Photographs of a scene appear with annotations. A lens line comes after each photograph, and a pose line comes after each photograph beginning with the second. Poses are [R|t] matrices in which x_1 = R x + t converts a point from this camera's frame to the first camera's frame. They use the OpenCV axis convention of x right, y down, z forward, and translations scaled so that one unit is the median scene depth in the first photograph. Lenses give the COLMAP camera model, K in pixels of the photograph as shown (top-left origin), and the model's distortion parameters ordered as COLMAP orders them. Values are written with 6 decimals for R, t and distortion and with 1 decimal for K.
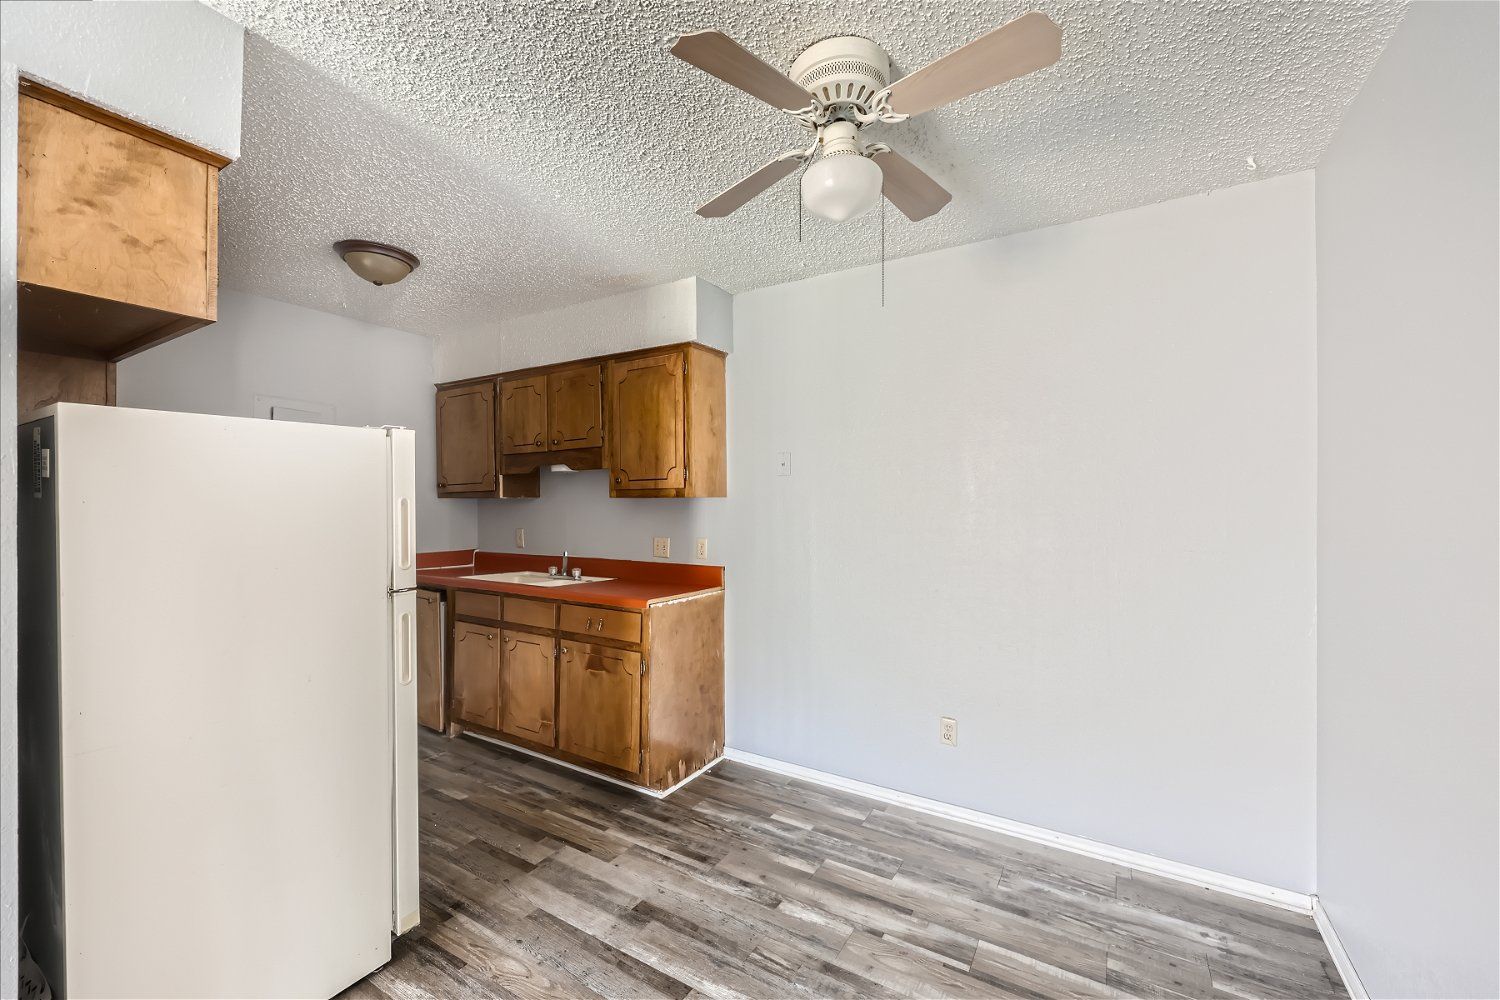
lens RADIAL K [[611.7, 0, 748.9], [0, 611.7, 503.0], [0, 0, 1]] dist [-0.001424, -0.000319]
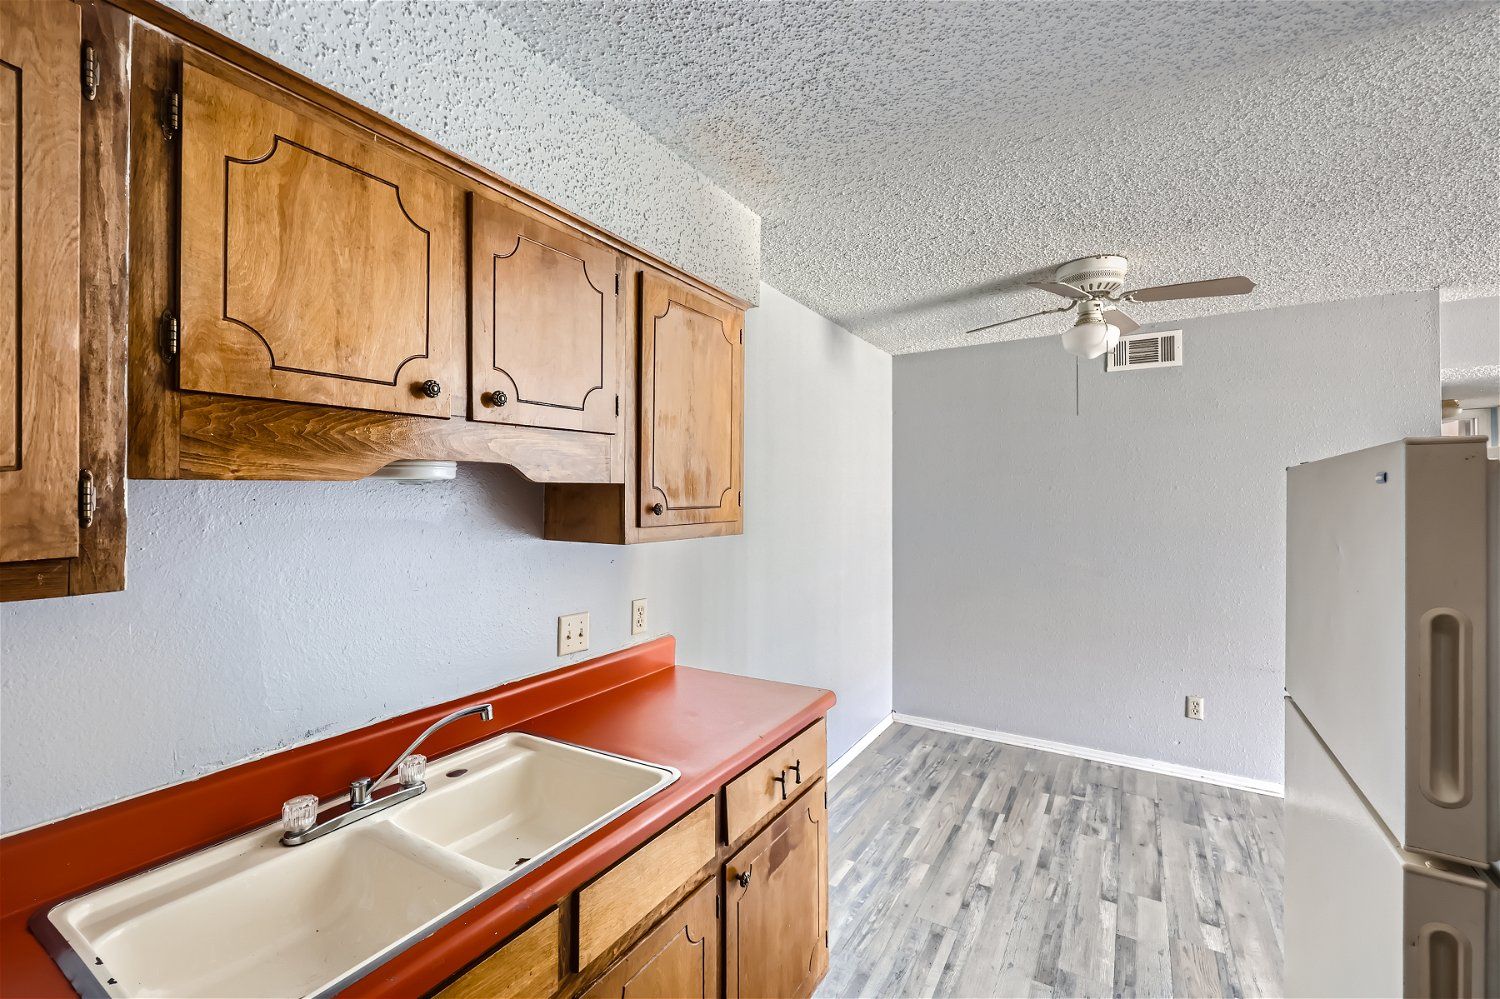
lens RADIAL K [[611.7, 0, 749.0], [0, 611.7, 488.7], [0, 0, 1]] dist [-0.001424, -0.000319]
pose [[0.008239, 0.011736, 0.999897, -1.106622], [-0.007105, 0.999907, -0.011678, -0.075622], [-0.999941, -0.007008, 0.008322, 1.426832]]
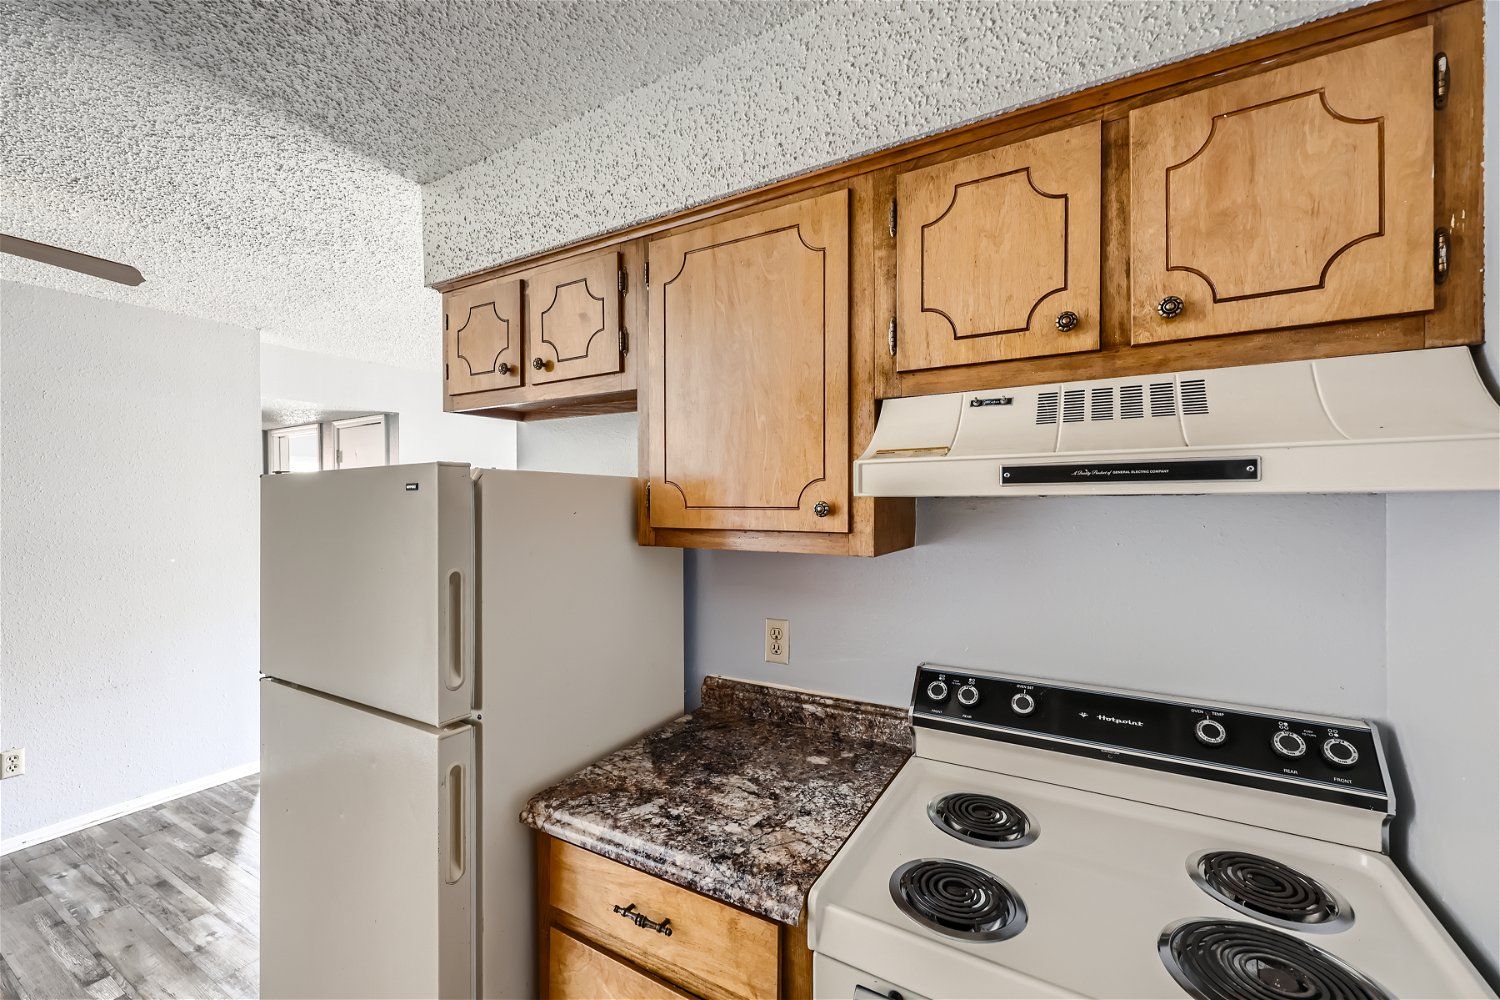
lens RADIAL K [[611.7, 0, 741.6], [0, 611.7, 508.5], [0, 0, 1]] dist [-0.001424, -0.000319]
pose [[-0.999779, 0.007997, -0.019417, -1.018735], [0.007758, 0.999894, 0.012340, -0.074287], [0.019514, 0.012186, -0.999735, 1.587423]]
